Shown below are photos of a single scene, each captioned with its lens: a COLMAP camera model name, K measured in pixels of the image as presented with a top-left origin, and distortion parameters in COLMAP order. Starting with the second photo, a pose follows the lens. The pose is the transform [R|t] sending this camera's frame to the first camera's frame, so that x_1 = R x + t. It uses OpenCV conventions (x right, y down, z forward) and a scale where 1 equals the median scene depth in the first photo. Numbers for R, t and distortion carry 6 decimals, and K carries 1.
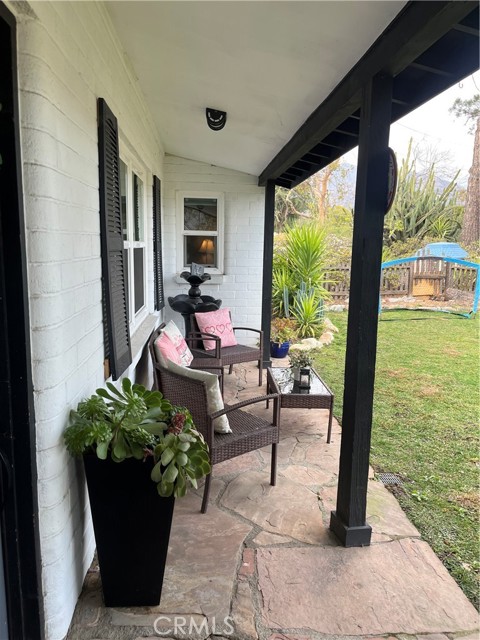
lens RADIAL K [[481.6, 0, 242.3], [0, 481.6, 318.9], [0, 0, 1]] dist [0.065338, -0.085954]
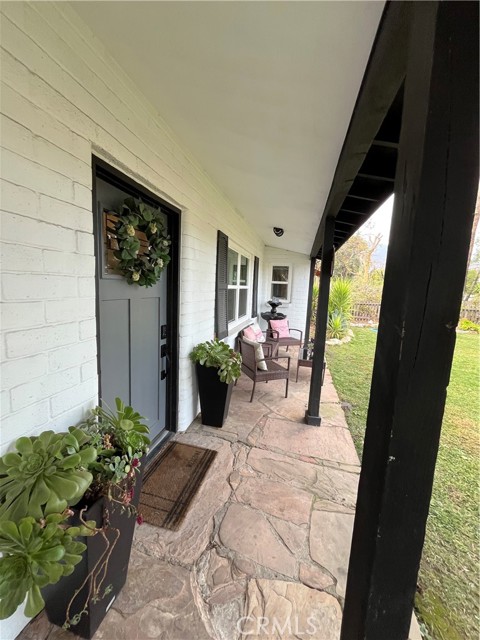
lens RADIAL K [[257.0, 0, 243.8], [0, 257.0, 316.3], [0, 0, 1]] dist [-0.003377, -0.000291]
pose [[0.956599, 0.058211, -0.285533, 0.195419], [-0.070727, 0.996926, -0.033712, 0.029734], [0.282693, 0.052444, 0.957776, -0.188938]]
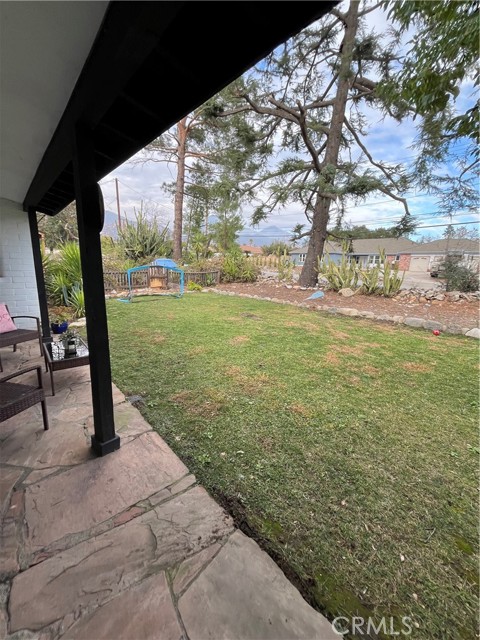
lens RADIAL K [[257.0, 0, 240.7], [0, 257.0, 315.4], [0, 0, 1]] dist [-0.003377, -0.000291]
pose [[0.789366, -0.109038, 0.604162, 0.096763], [0.072958, 0.993788, 0.084035, 0.000125], [-0.609572, -0.022257, 0.792418, 0.099254]]
